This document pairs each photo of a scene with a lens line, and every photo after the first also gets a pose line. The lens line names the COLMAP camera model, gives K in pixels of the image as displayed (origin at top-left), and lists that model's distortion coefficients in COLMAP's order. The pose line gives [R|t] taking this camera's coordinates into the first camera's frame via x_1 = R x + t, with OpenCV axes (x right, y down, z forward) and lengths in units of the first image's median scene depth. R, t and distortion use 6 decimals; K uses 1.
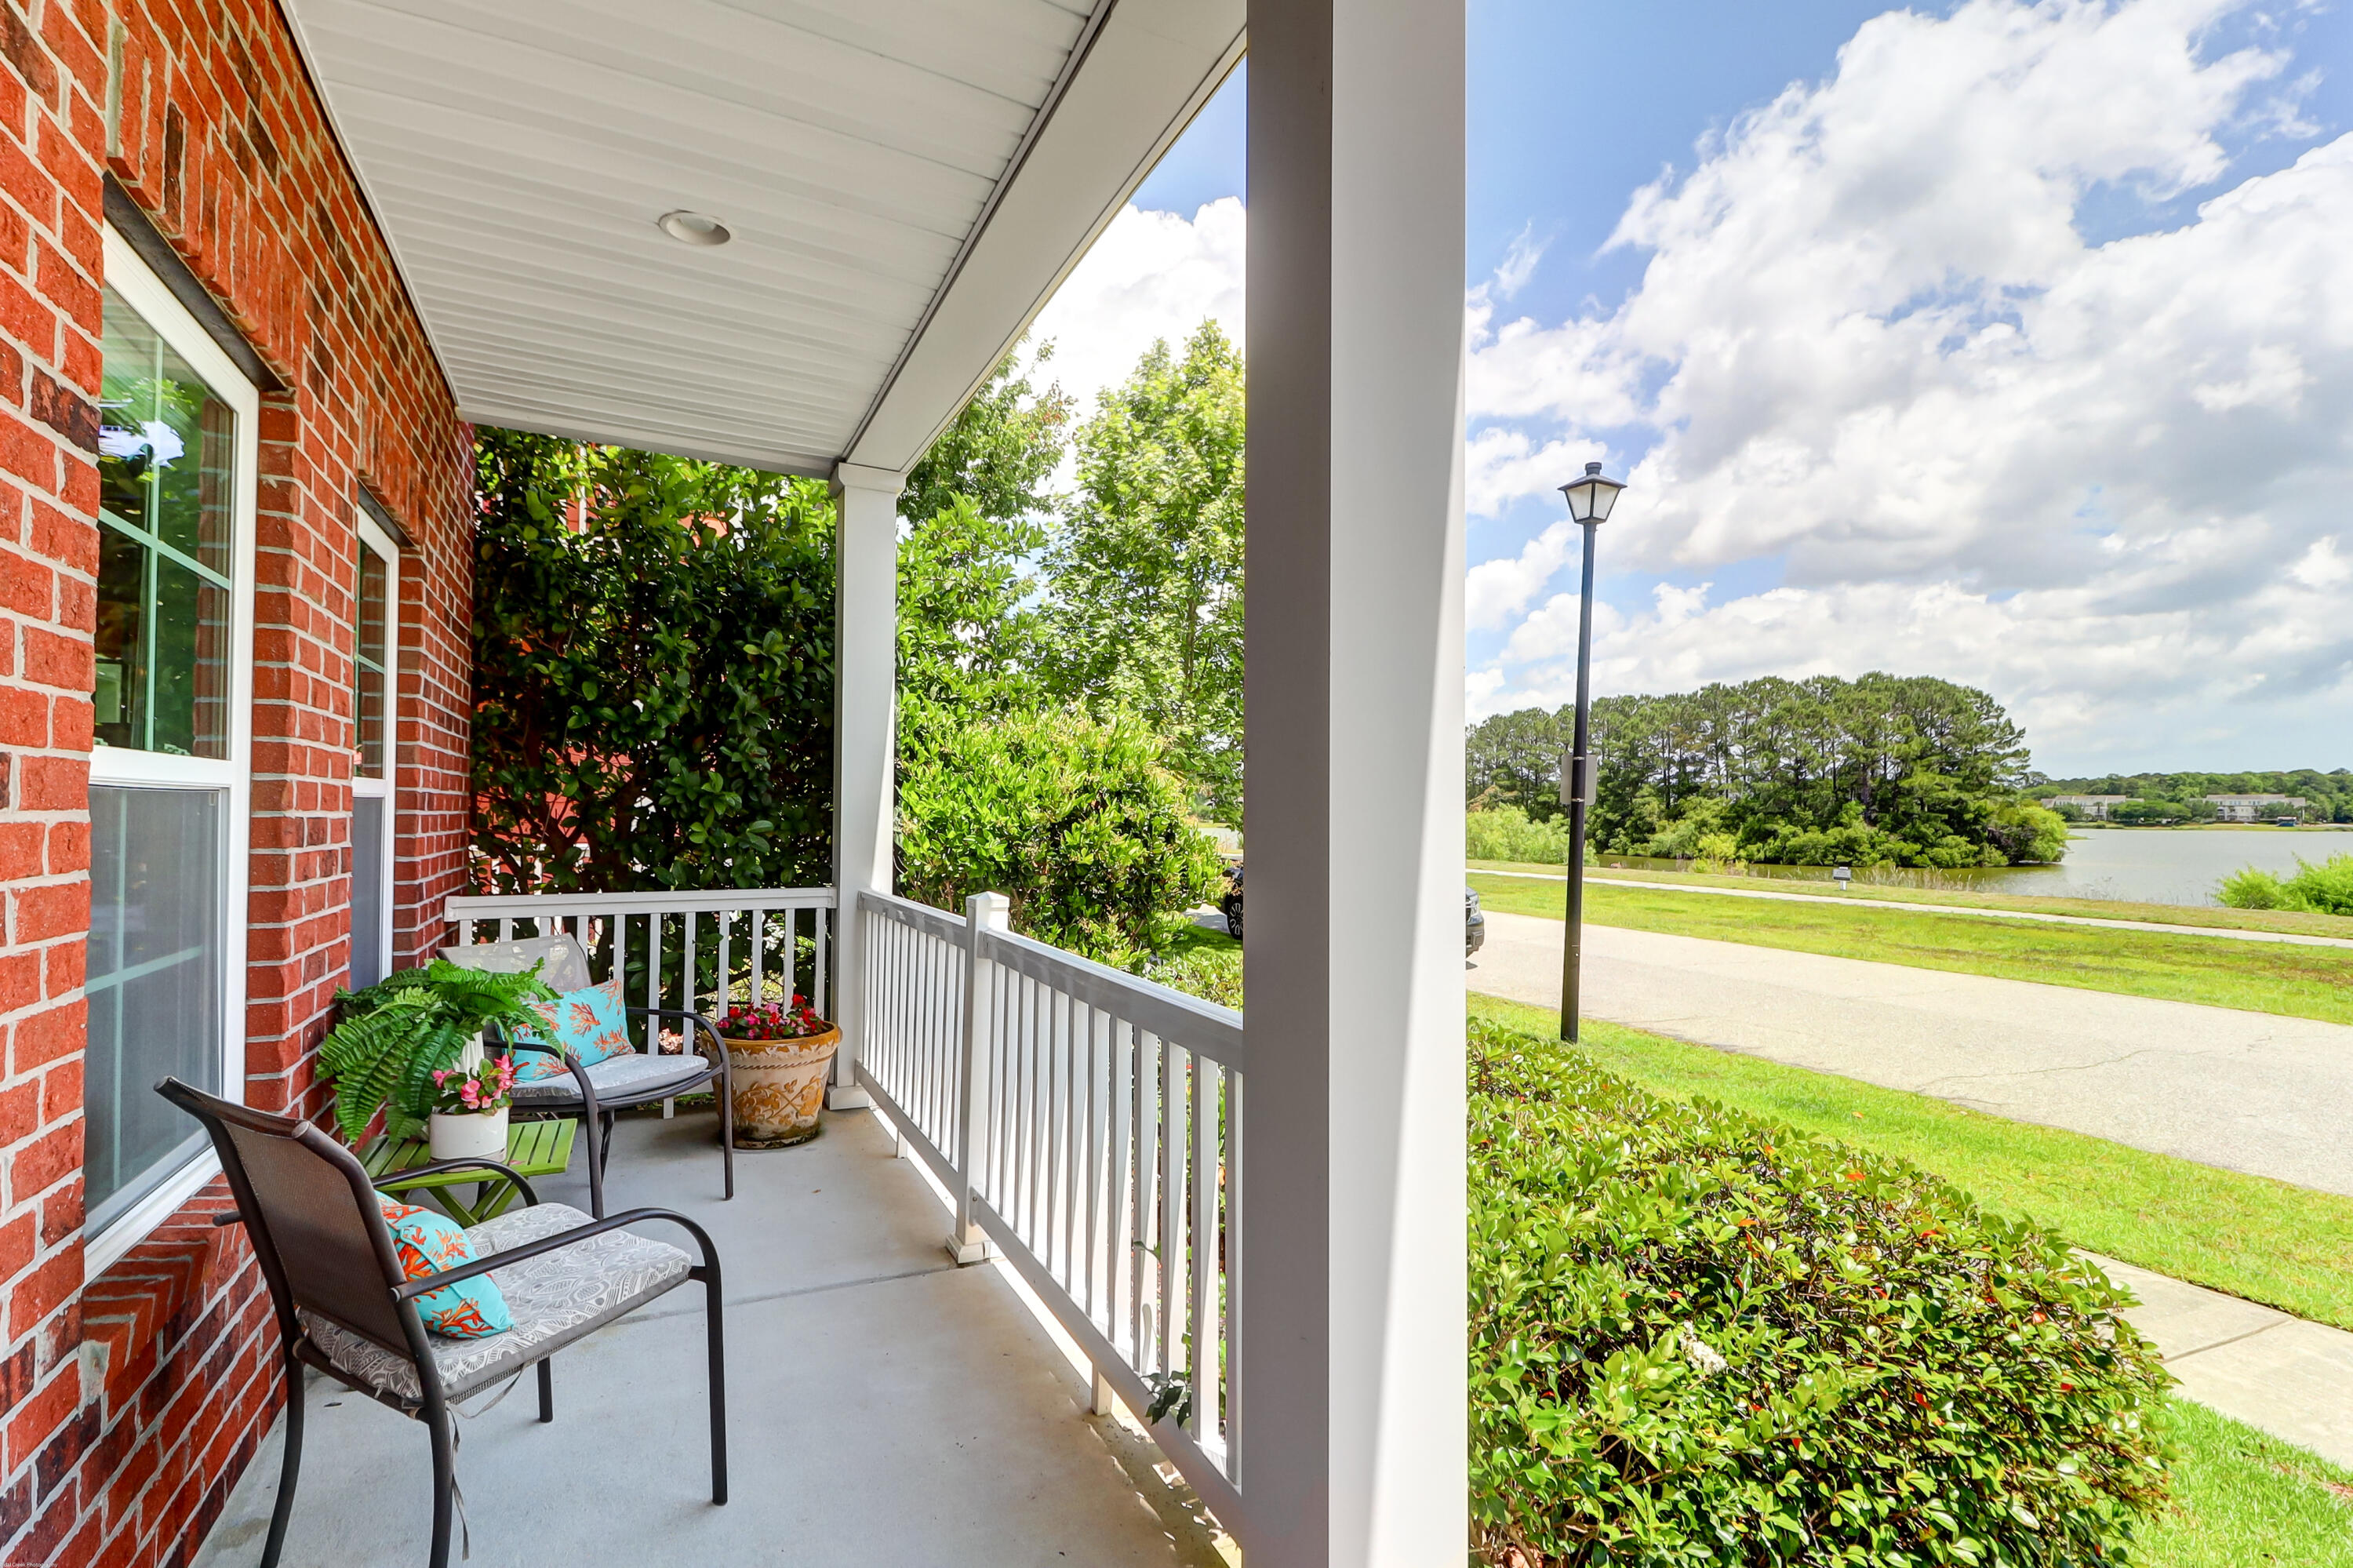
lens RADIAL K [[1080.7, 0, 1170.6], [0, 1080.7, 790.6], [0, 0, 1]] dist [0.018918, -0.012736]
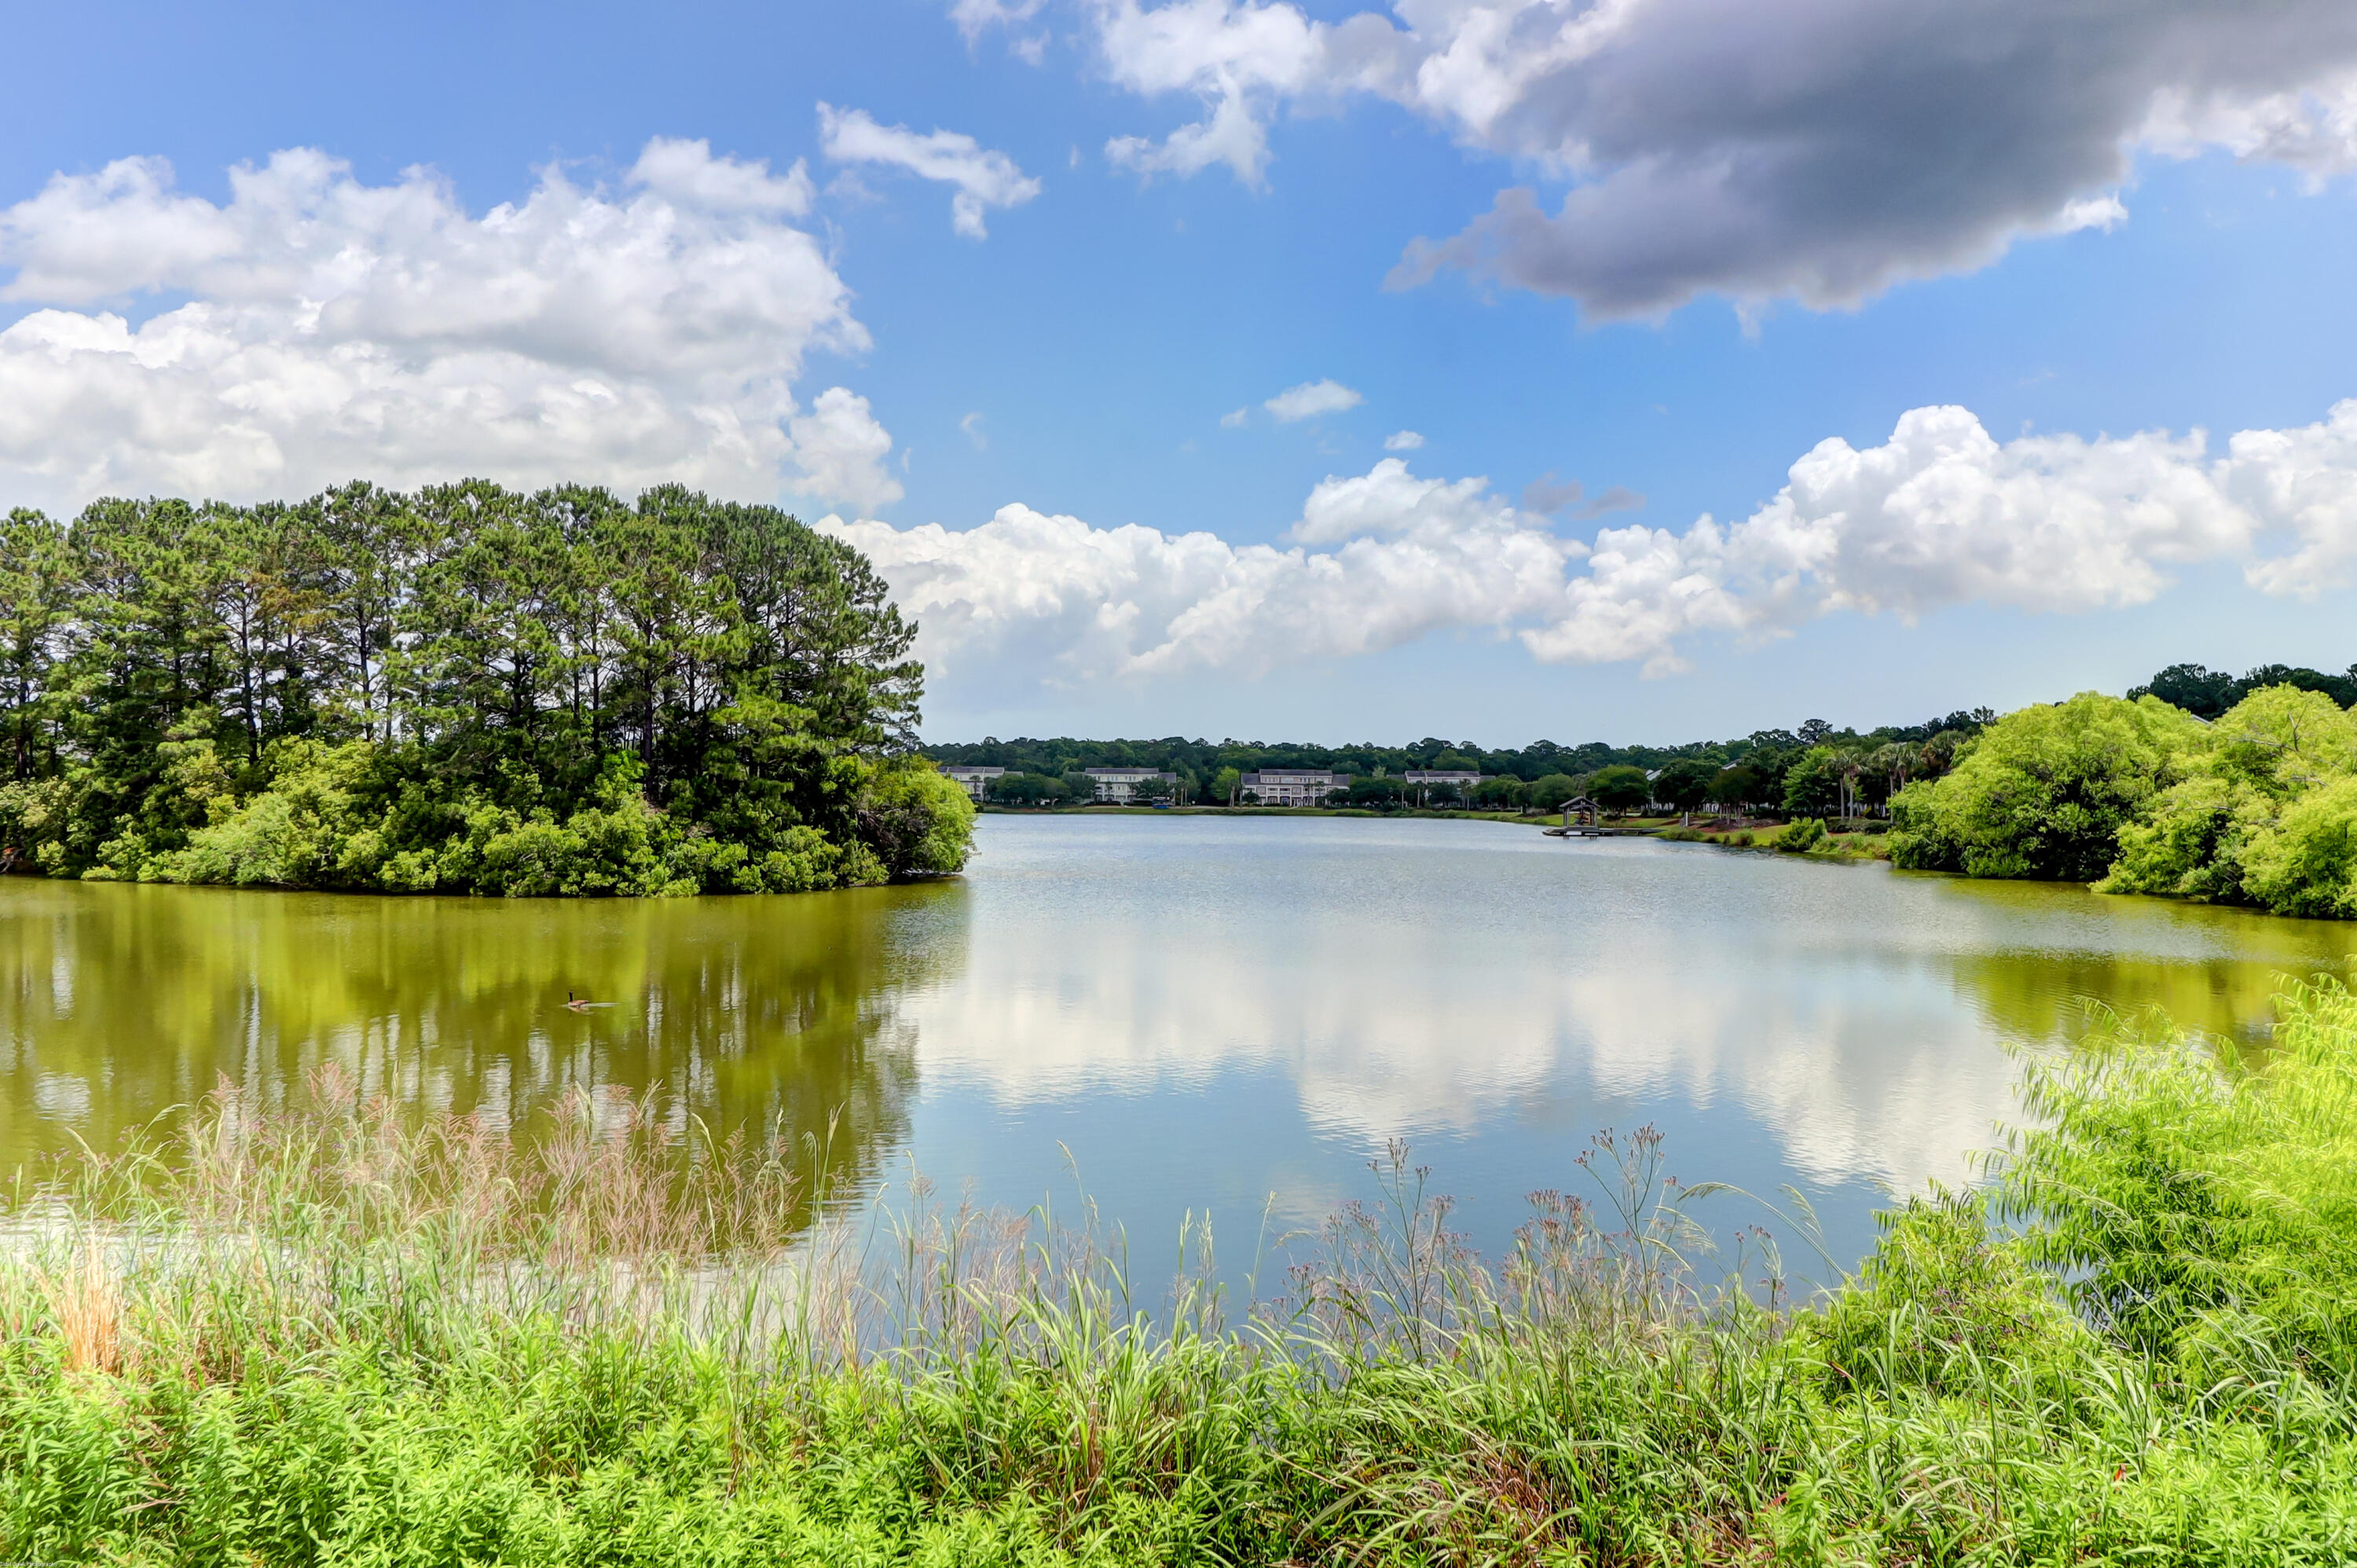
lens RADIAL K [[1925.0, 0, 1178.5], [0, 1925.0, 784.0], [0, 0, 1]] dist [0.003541, -0.000668]
pose [[0.686645, 0.006540, 0.726963, 0.194334], [-0.019437, 0.999767, 0.009366, 0.010343], [-0.726733, -0.020561, 0.686613, 0.266145]]
